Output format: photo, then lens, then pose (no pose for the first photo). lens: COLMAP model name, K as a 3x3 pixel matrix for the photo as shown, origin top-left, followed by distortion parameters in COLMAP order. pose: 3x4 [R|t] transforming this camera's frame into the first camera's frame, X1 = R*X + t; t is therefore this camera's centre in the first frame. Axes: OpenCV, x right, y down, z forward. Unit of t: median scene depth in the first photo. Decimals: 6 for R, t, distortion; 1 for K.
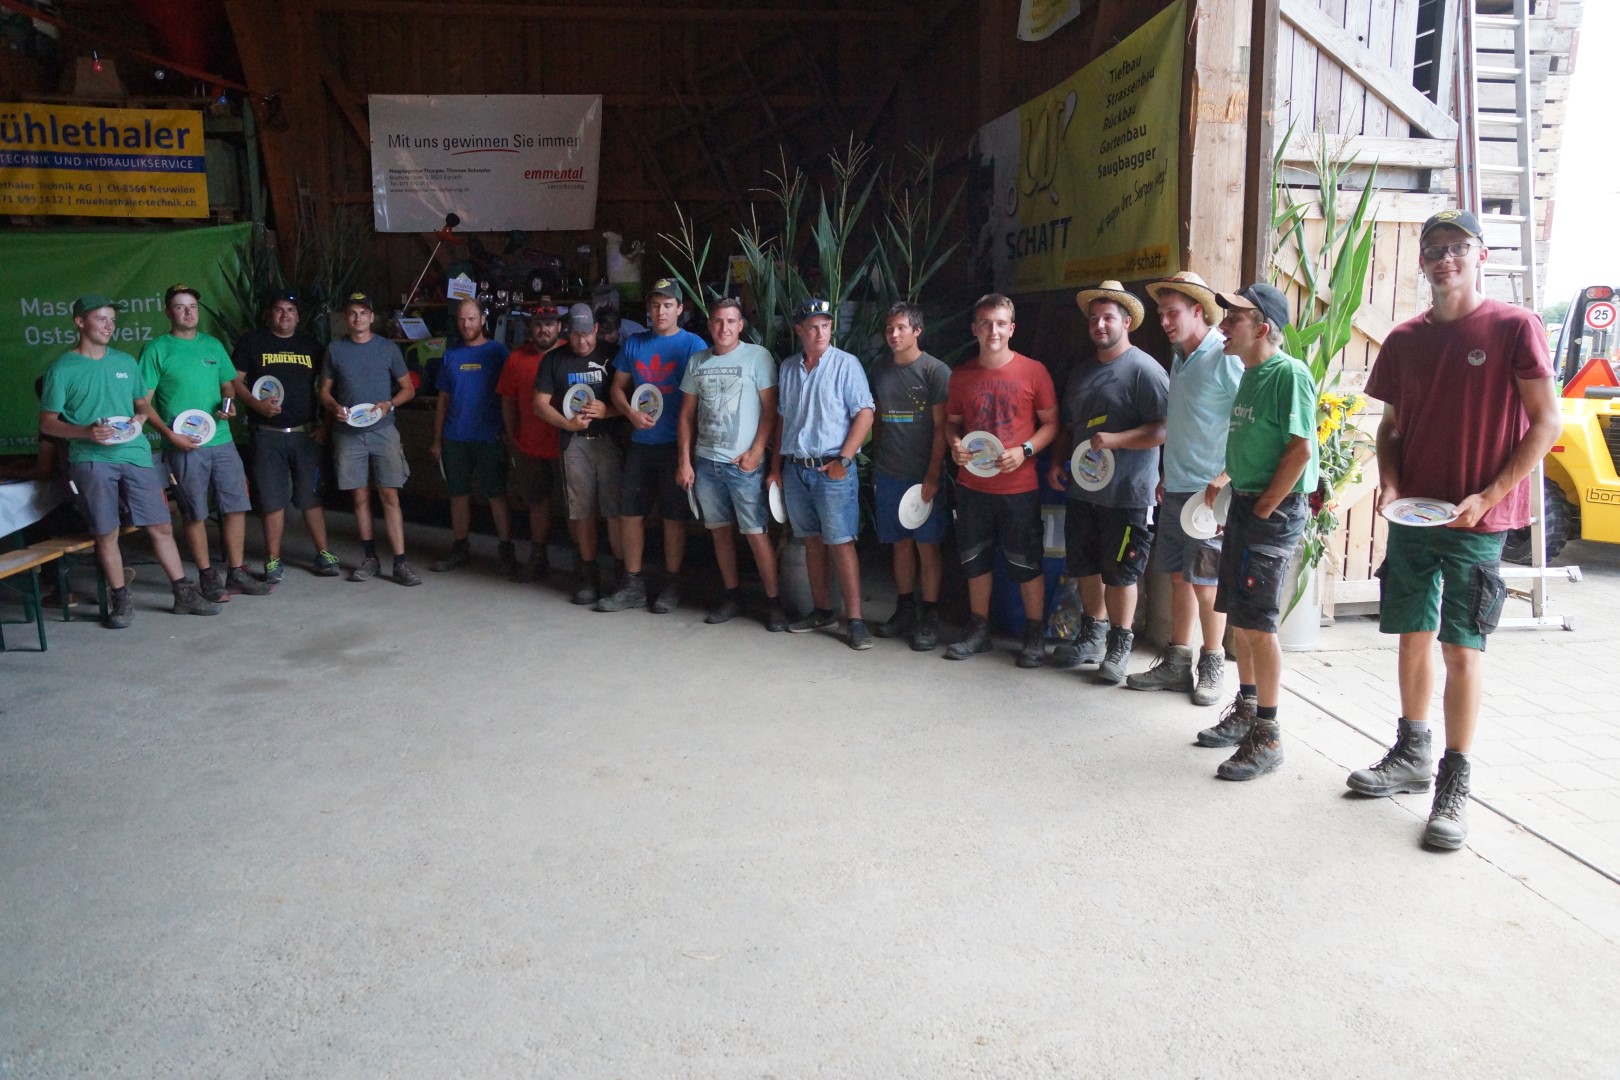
lens RADIAL K [[1110.6, 0, 810.9], [0, 1110.6, 538.8], [0, 0, 1]] dist [-0.115971, 0.074092]
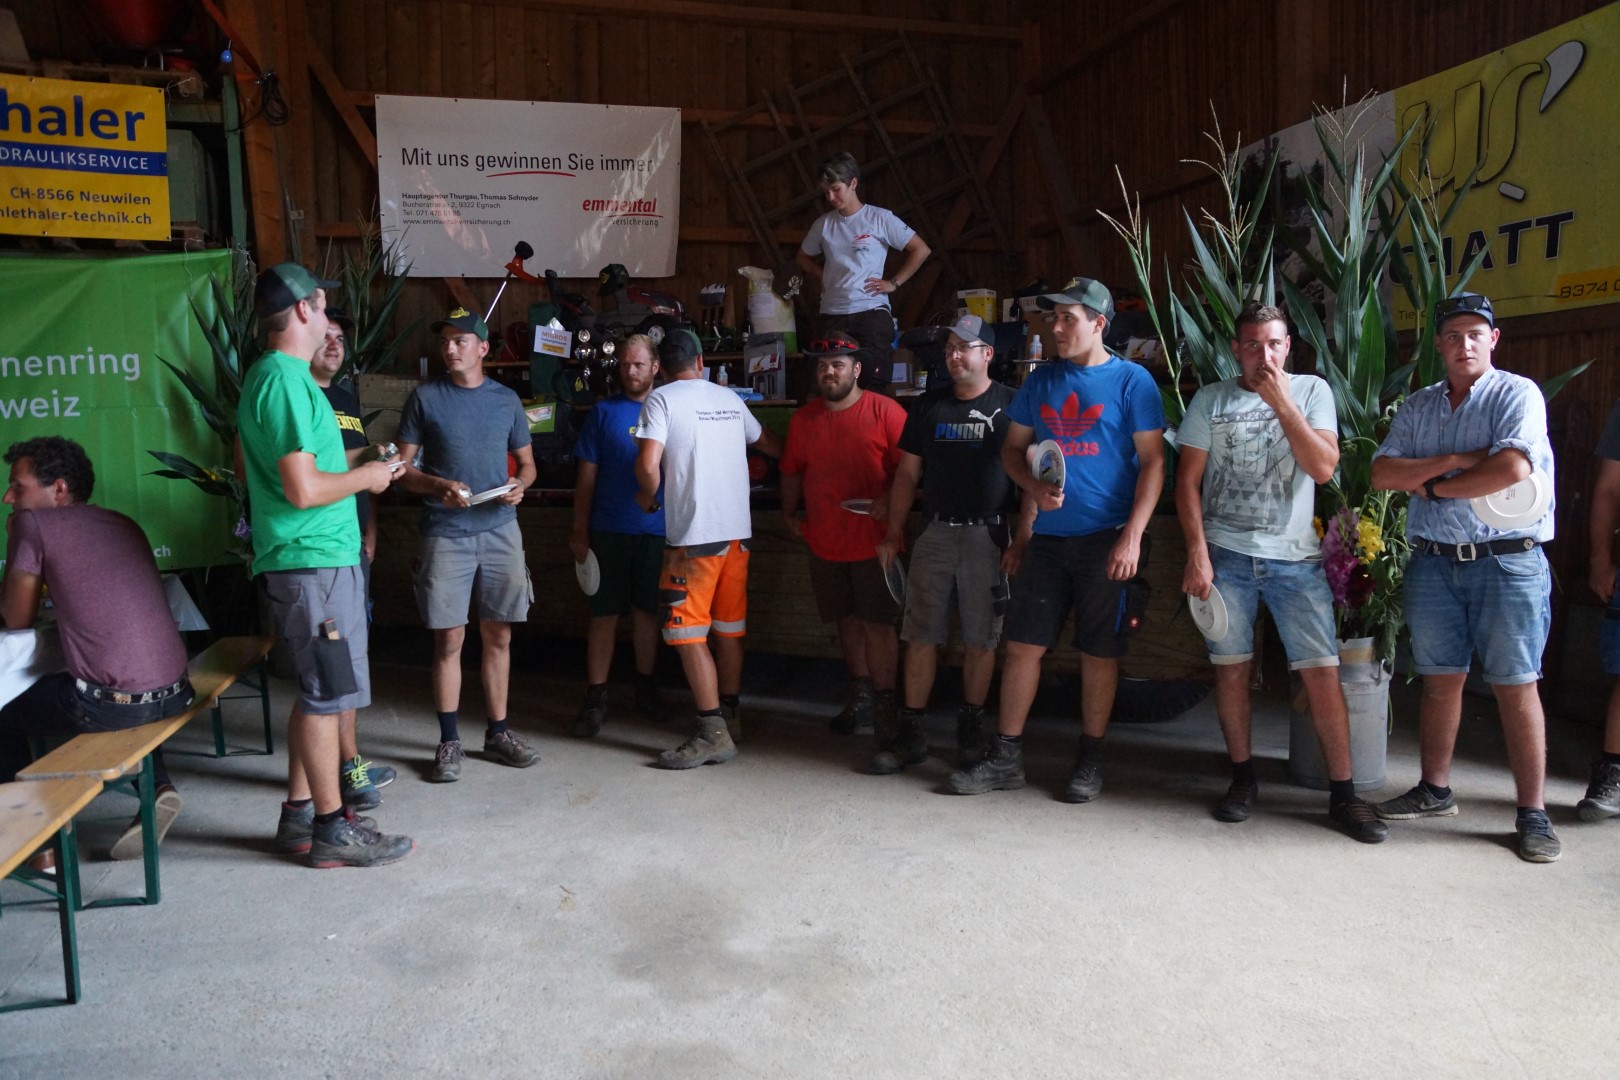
lens RADIAL K [[1110.6, 0, 821.1], [0, 1110.6, 547.1], [0, 0, 1]] dist [-0.115971, 0.074092]
pose [[0.984725, -0.036810, 0.170184, -0.276234], [0.051831, 0.995059, -0.084680, -0.022773], [-0.166226, 0.092208, 0.981767, 0.274719]]
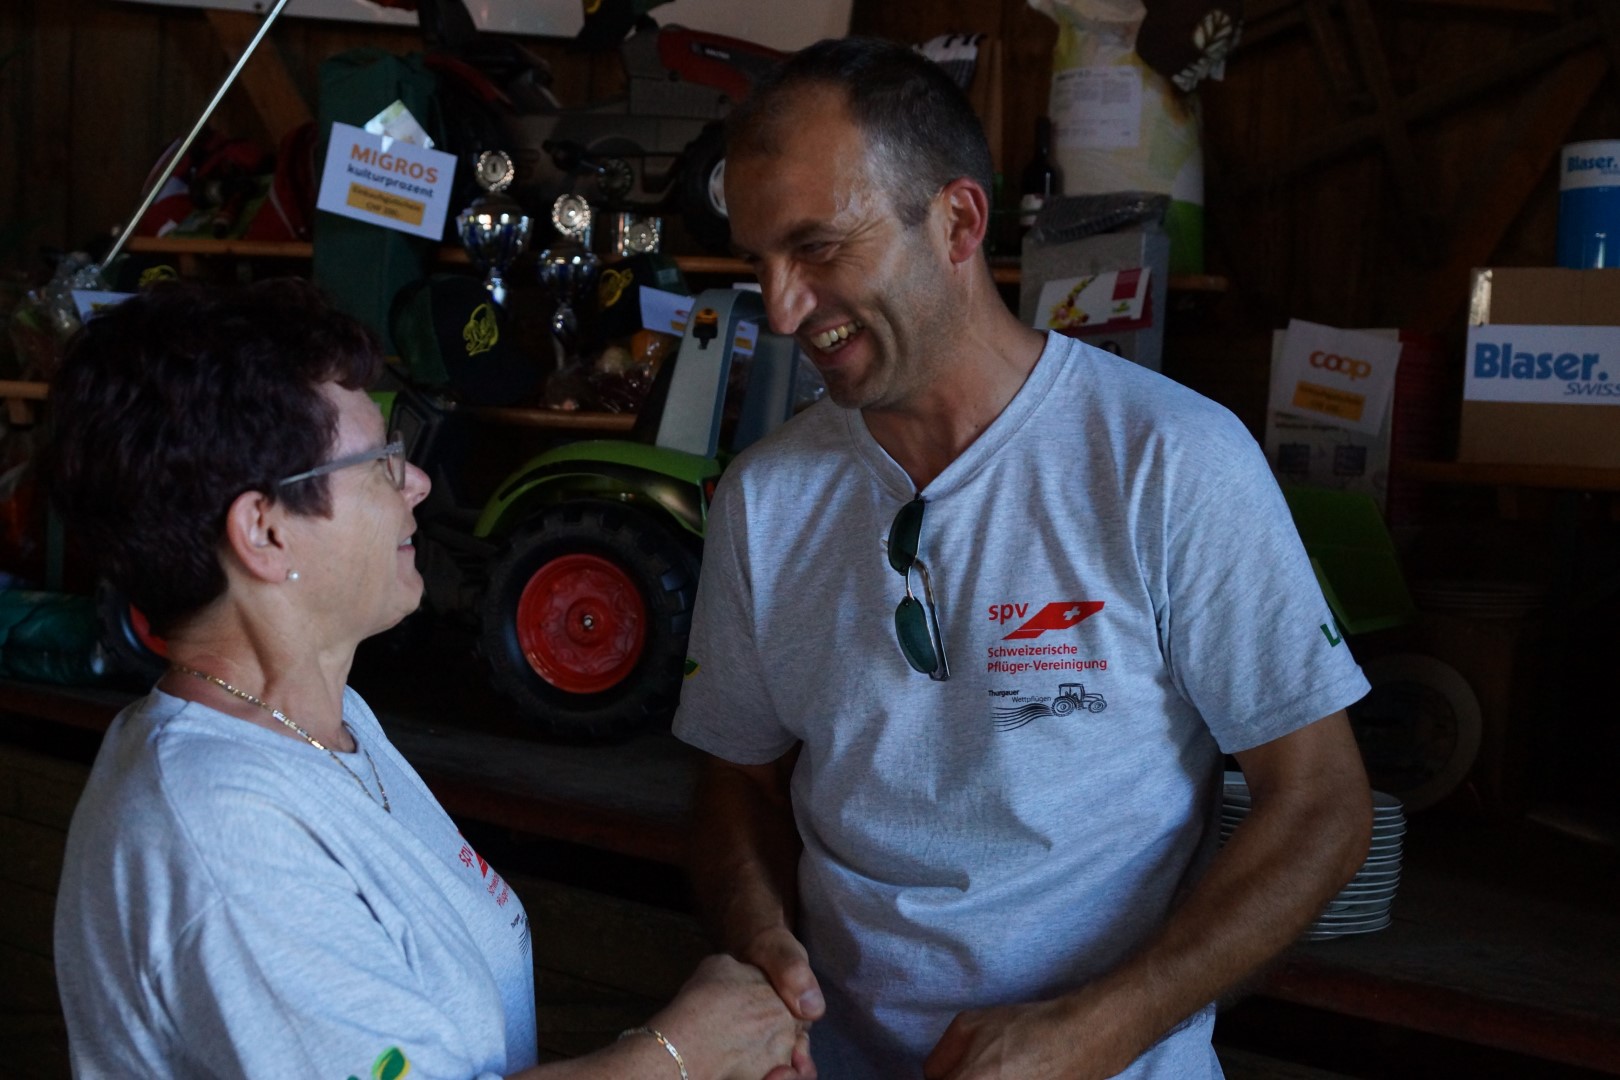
lens RADIAL K [[1831.2, 0, 807.0], [0, 1831.2, 550.4], [0, 0, 1]] dist [-0.010850, 0.000000]
pose [[0.998487, 0.054906, -0.003030, -0.233700], [-0.054841, 0.990236, -0.128163, -0.114329], [-0.004037, 0.128135, 0.991749, 0.654784]]
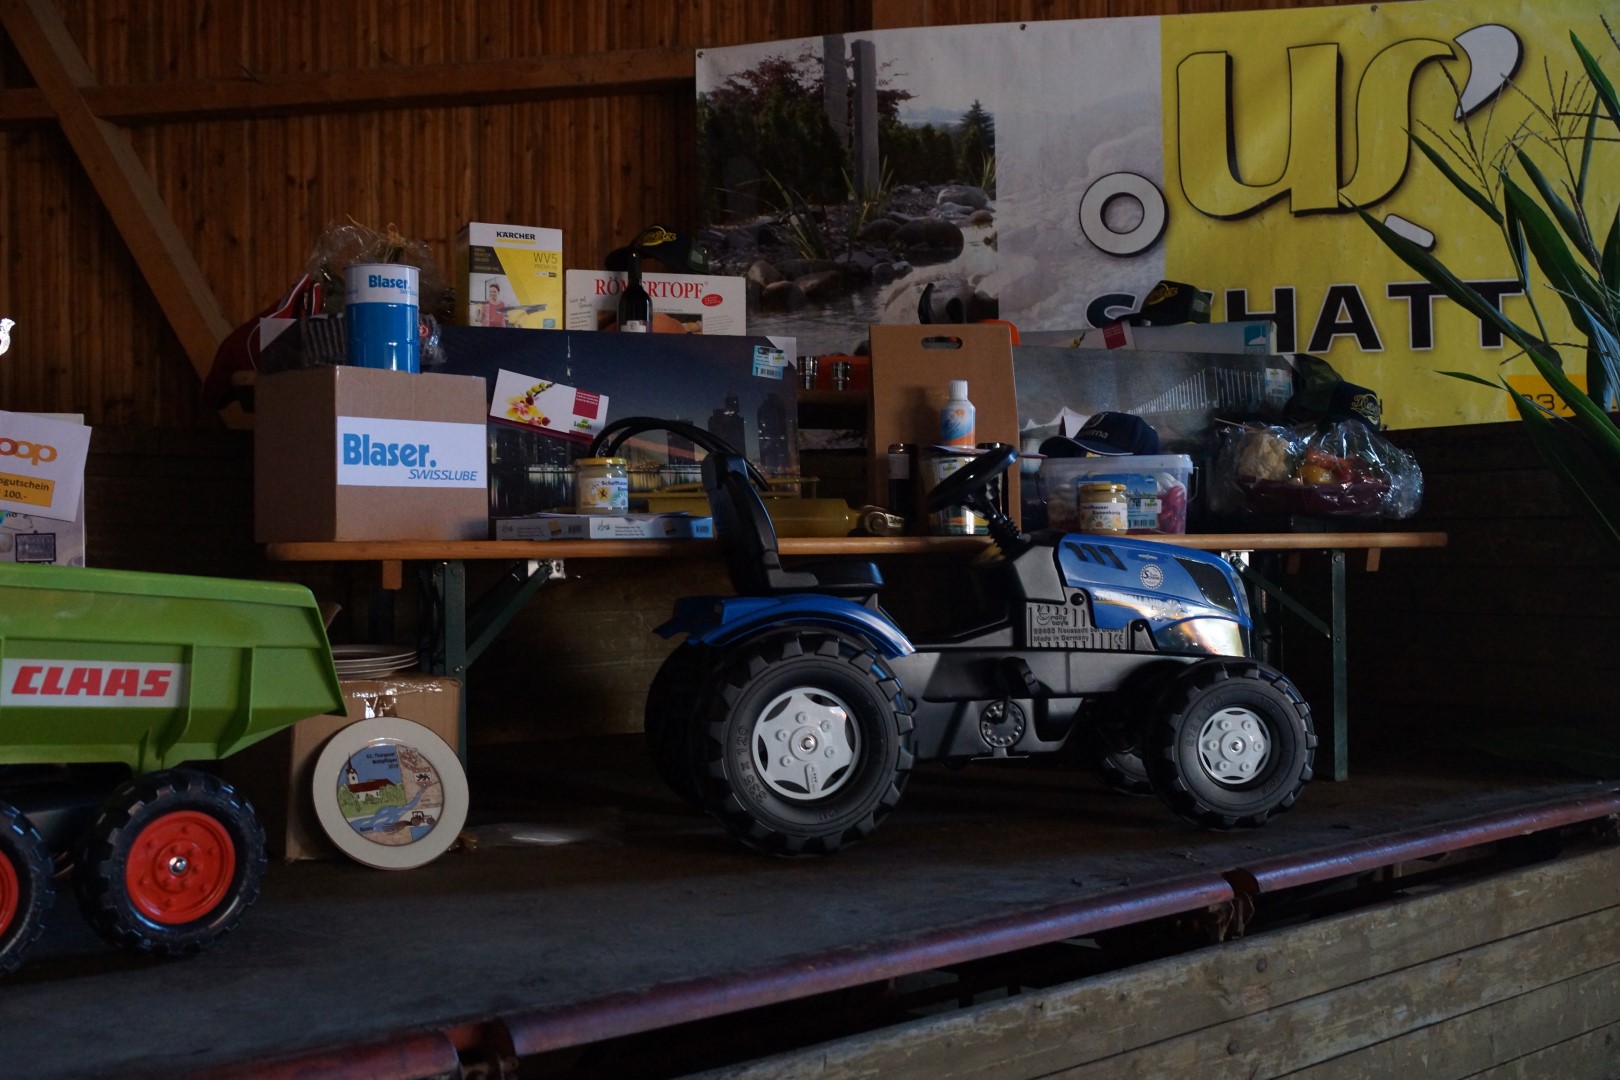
lens RADIAL K [[1647.2, 0, 805.6], [0, 1647.2, 528.4], [0, 0, 1]] dist [-0.038840, 0.000000]
pose [[0.287936, 0.015757, 0.957520, -0.375534], [0.189676, 0.979118, -0.073150, -0.135946], [-0.938678, 0.202681, 0.278935, 0.778140]]
